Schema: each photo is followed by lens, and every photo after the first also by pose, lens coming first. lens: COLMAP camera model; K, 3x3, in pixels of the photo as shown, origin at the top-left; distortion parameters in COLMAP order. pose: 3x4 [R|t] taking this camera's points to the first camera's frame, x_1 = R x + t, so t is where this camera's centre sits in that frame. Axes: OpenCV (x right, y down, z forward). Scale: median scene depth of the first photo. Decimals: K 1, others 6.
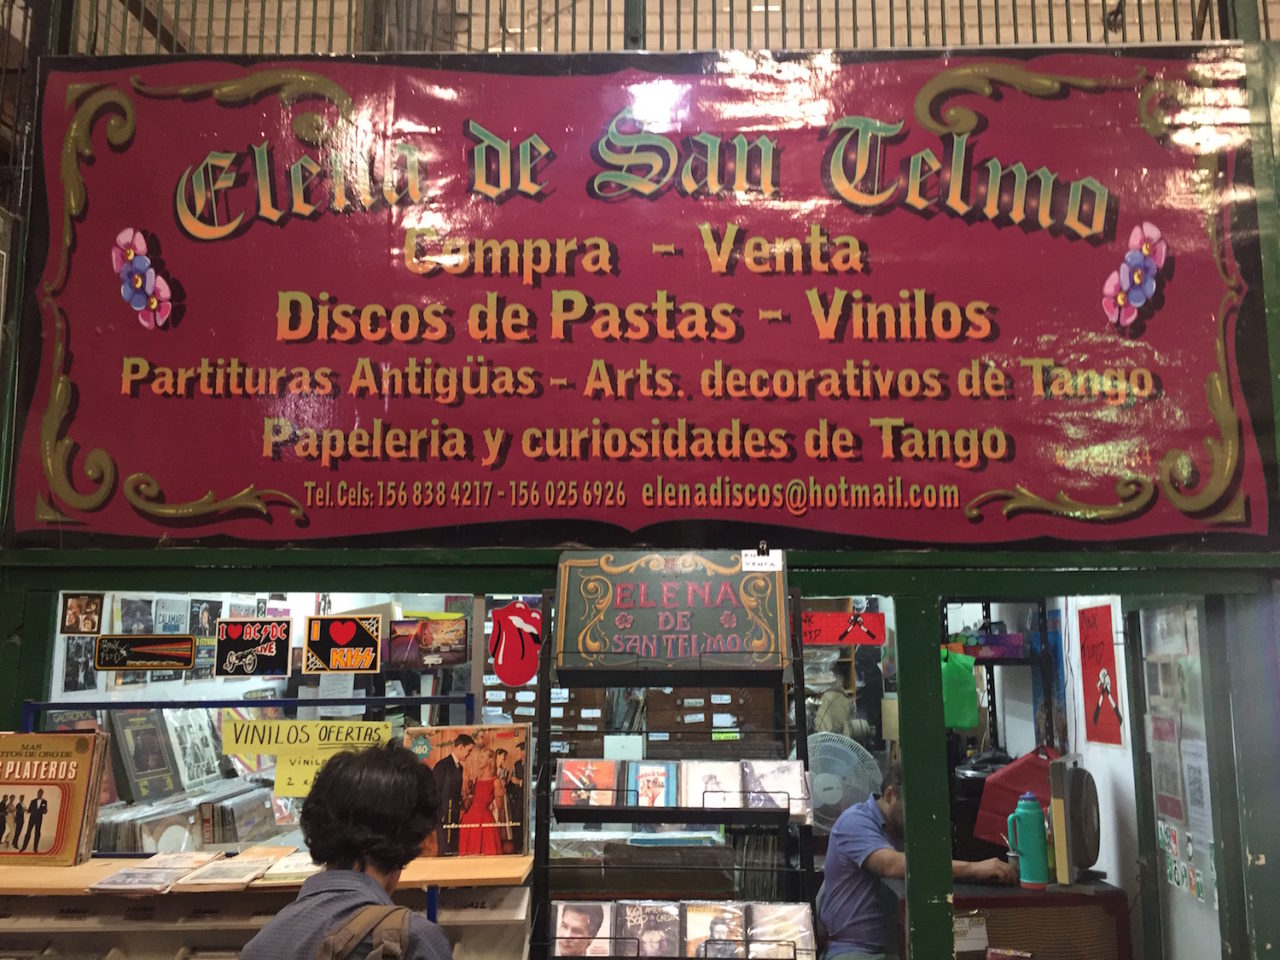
lens RADIAL K [[1099.3, 0, 640.6], [0, 1099.3, 475.4], [0, 0, 1]] dist [0.082948, -0.125872]
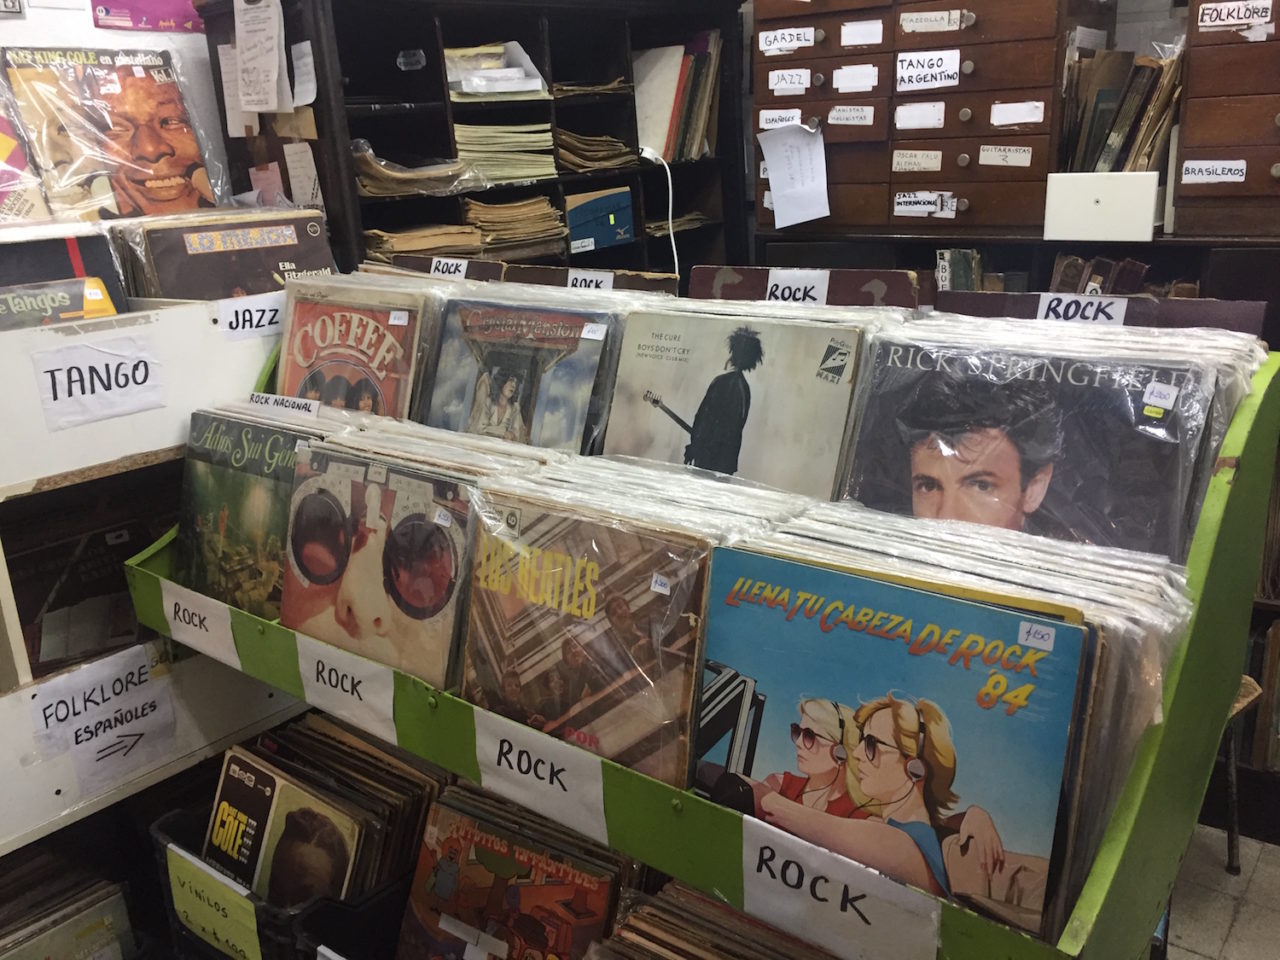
lens RADIAL K [[1099.3, 0, 639.8], [0, 1099.3, 478.2], [0, 0, 1]] dist [0.082948, -0.125872]
pose [[0.820358, 0.136947, -0.555211, 0.076094], [0.121350, 0.907099, 0.403044, 0.160512], [0.558827, -0.398015, 0.727527, 0.606017]]
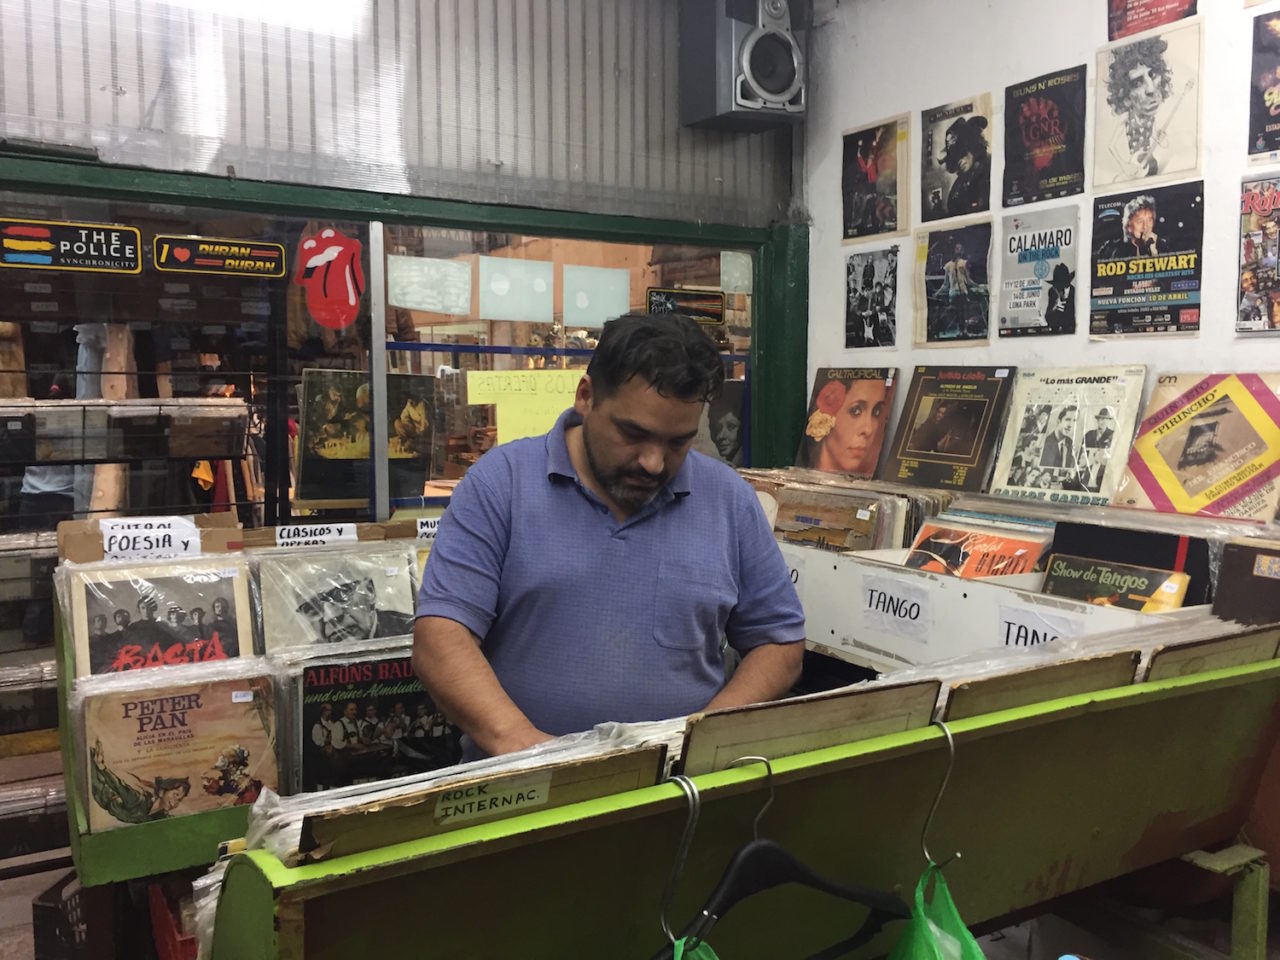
lens RADIAL K [[1099.3, 0, 651.9], [0, 1099.3, 474.7], [0, 0, 1]] dist [0.082948, -0.125872]
pose [[-0.810730, 0.046863, -0.583541, 0.098720], [0.085709, 0.995552, -0.039128, 0.185346], [0.579112, -0.081737, -0.811140, 0.947852]]
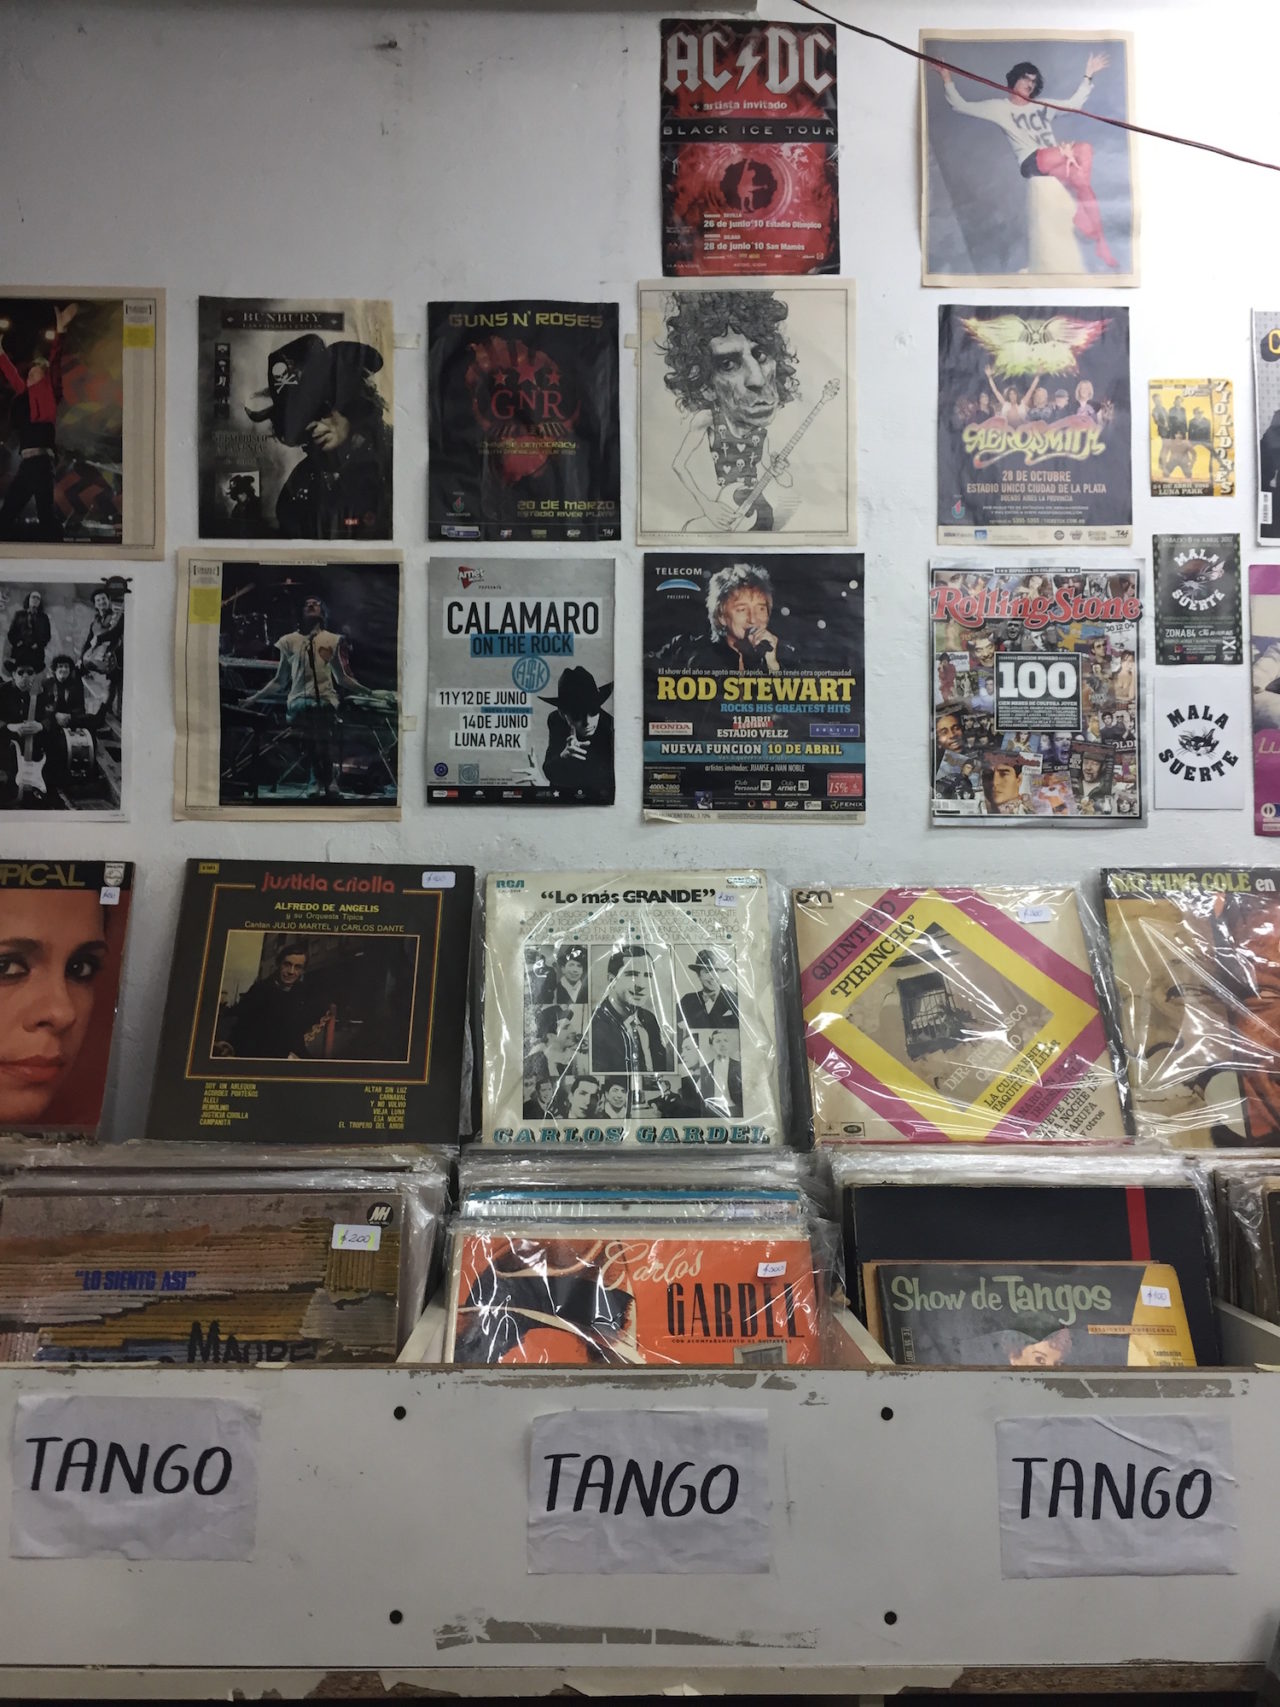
lens RADIAL K [[1466.0, 0, 635.0], [0, 1466.0, 848.5], [0, 0, 1]] dist [0.082948, -0.125872]
pose [[0.082764, -0.075205, -0.993728, -0.000496], [0.143804, 0.987614, -0.062765, 0.155429], [0.986139, -0.137707, 0.092553, 0.674808]]
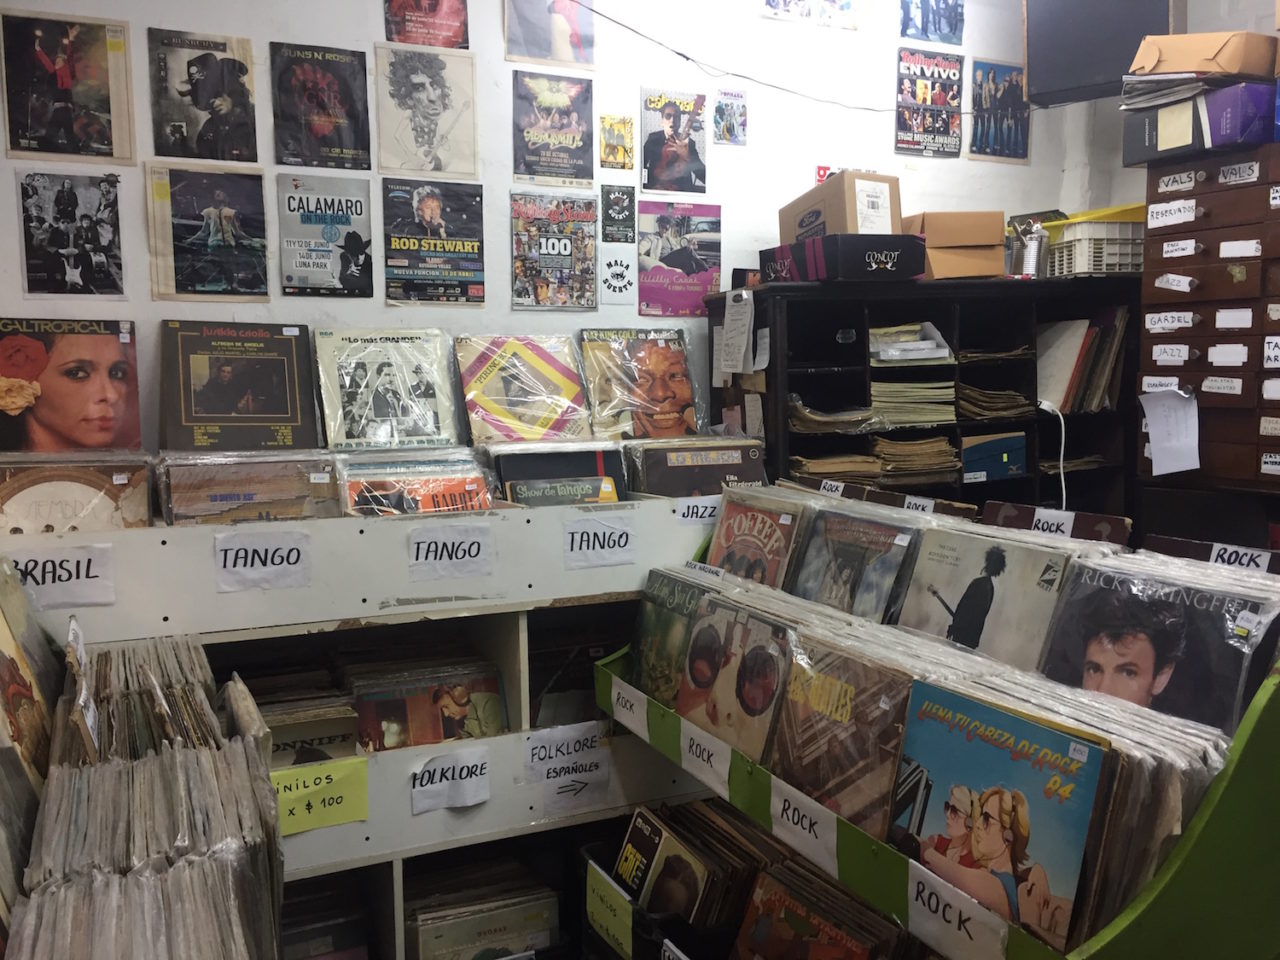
lens RADIAL K [[1099.3, 0, 641.0], [0, 1099.3, 473.6], [0, 0, 1]] dist [0.082948, -0.125872]
pose [[0.486870, 0.078277, -0.869960, 0.186913], [0.134918, 0.977284, 0.163440, 0.140018], [0.862991, -0.196947, 0.465250, 0.562383]]
